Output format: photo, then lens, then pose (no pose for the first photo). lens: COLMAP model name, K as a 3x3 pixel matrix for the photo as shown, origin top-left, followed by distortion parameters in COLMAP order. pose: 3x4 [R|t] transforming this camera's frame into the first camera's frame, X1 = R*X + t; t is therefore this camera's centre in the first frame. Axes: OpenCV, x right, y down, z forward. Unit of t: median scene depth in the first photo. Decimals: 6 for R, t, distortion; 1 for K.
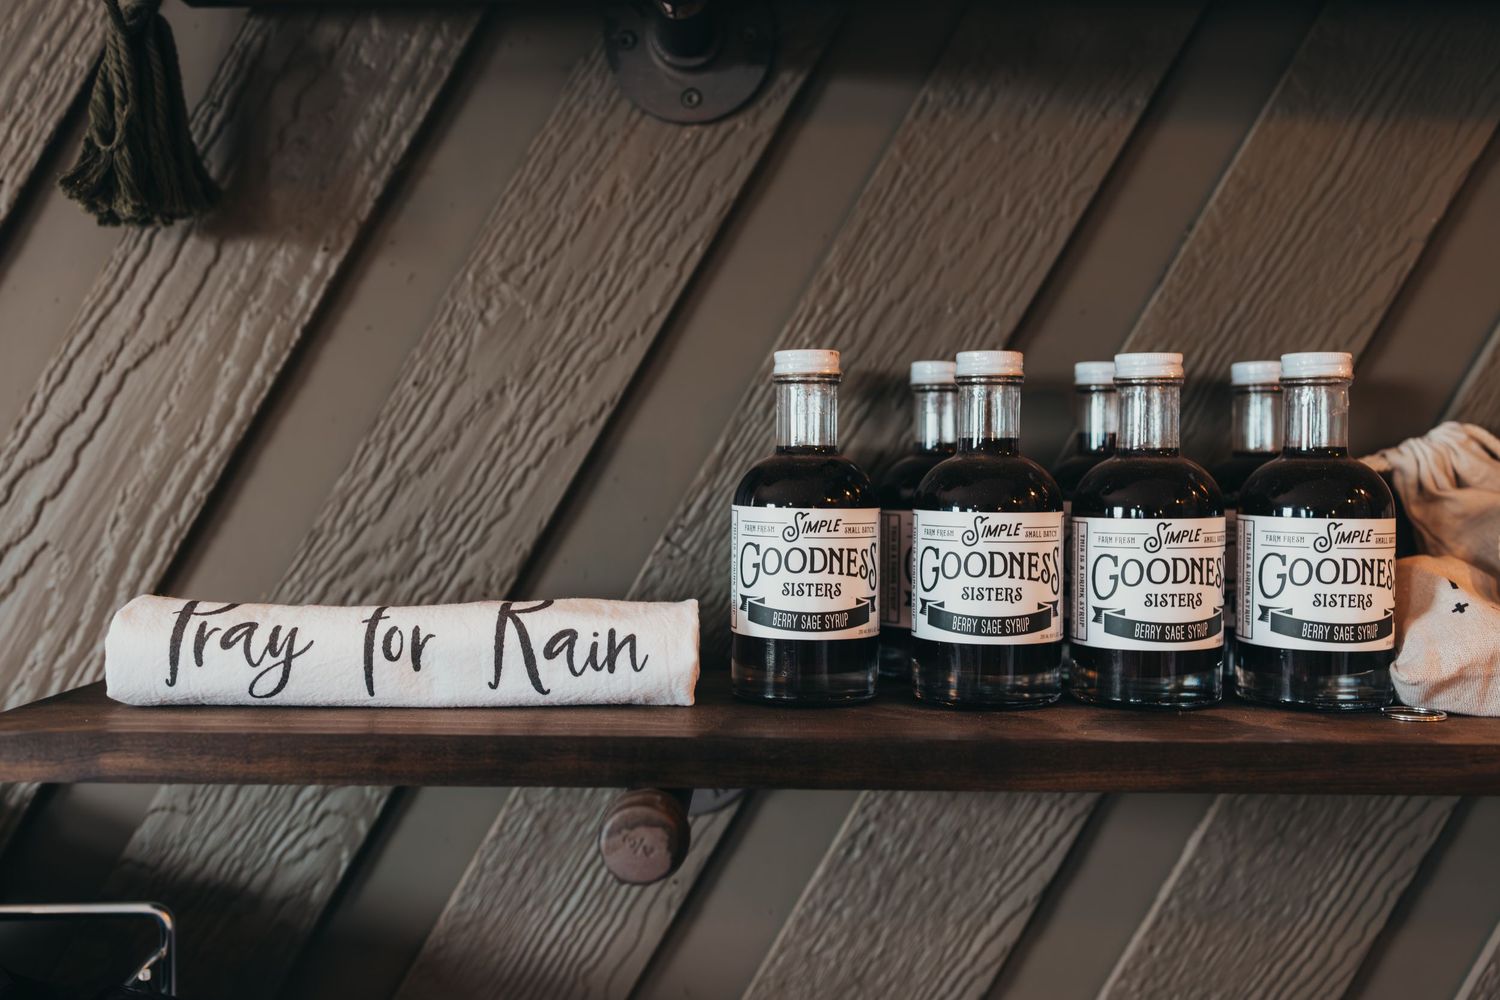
lens RADIAL K [[1406.0, 0, 750.8], [0, 1406.0, 496.2], [0, 0, 1]] dist [0.019027, 0.000000]
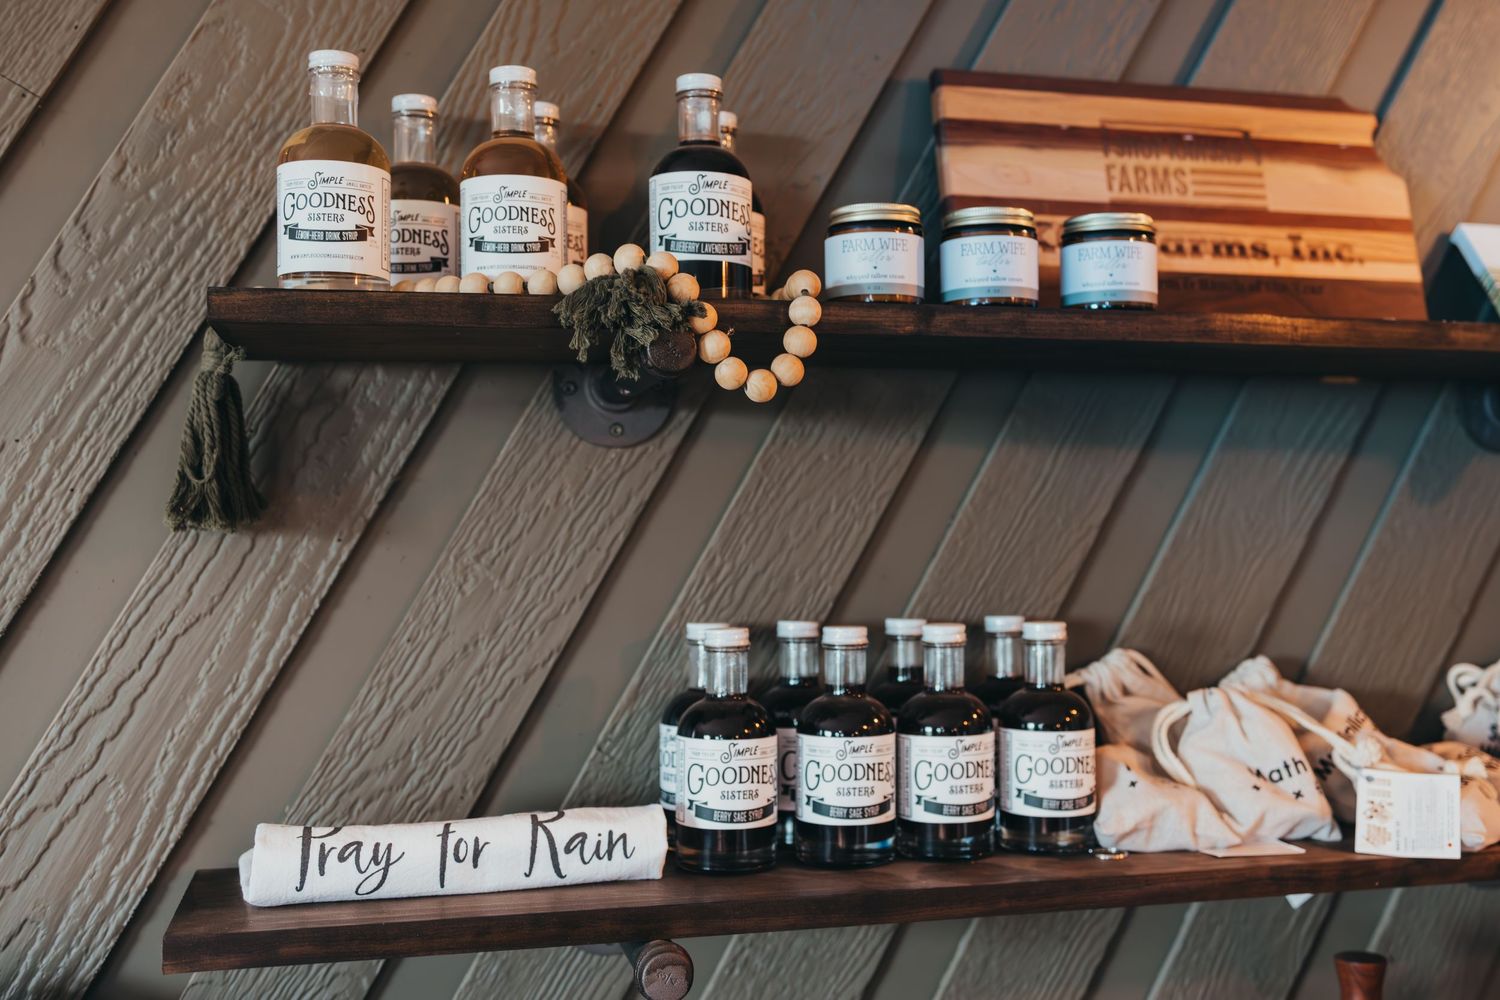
lens RADIAL K [[1542.6, 0, 750.8], [0, 1542.6, 502.2], [0, 0, 1]] dist [0.020193, 0.000000]
pose [[0.966988, -0.005798, 0.254756, -0.299040], [0.016618, 0.999048, -0.040341, -0.146766], [-0.254280, 0.043243, 0.966164, -0.493080]]
